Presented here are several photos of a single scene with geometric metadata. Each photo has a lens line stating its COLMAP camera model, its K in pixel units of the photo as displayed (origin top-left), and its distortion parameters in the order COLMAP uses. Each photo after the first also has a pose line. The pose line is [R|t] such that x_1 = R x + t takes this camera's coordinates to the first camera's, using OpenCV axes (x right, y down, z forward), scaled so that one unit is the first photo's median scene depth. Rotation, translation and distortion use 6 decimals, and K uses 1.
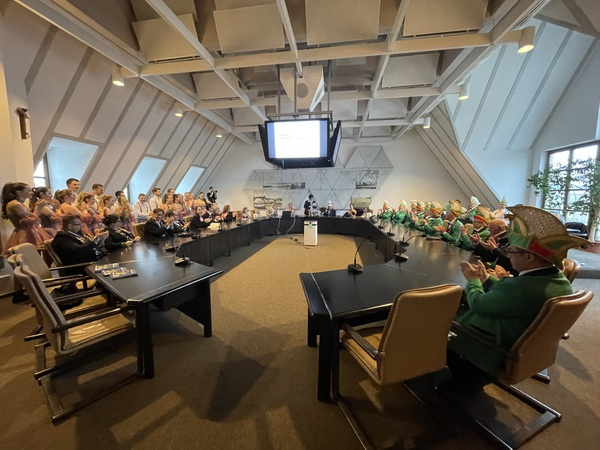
lens RADIAL K [[242.5, 0, 300.0], [0, 242.5, 224.9], [0, 0, 1]] dist [-0.000736, -0.000473]
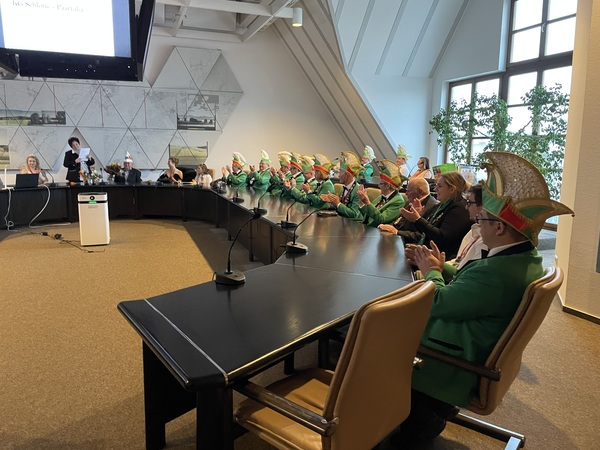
lens RADIAL K [[452.0, 0, 299.0], [0, 452.0, 223.5], [0, 0, 1]] dist [0.042337, -0.012983]
pose [[0.876532, -0.070371, 0.476172, -0.030274], [0.044796, 0.996888, 0.064865, 0.002039], [-0.479255, -0.035526, 0.876957, 0.023093]]
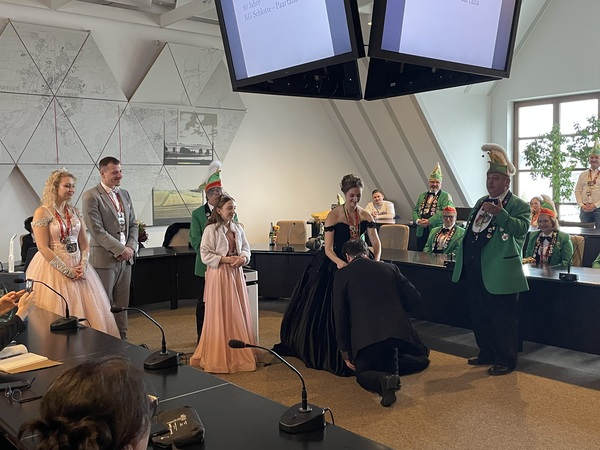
lens RADIAL K [[644.3, 0, 300.0], [0, 644.3, 223.1], [0, 0, 1]] dist [0.048078, 0.000000]
pose [[0.664262, -0.057828, 0.745260, -0.500055], [0.099200, 0.995004, -0.011212, -0.059883], [-0.740889, 0.081378, 0.666680, 0.414613]]
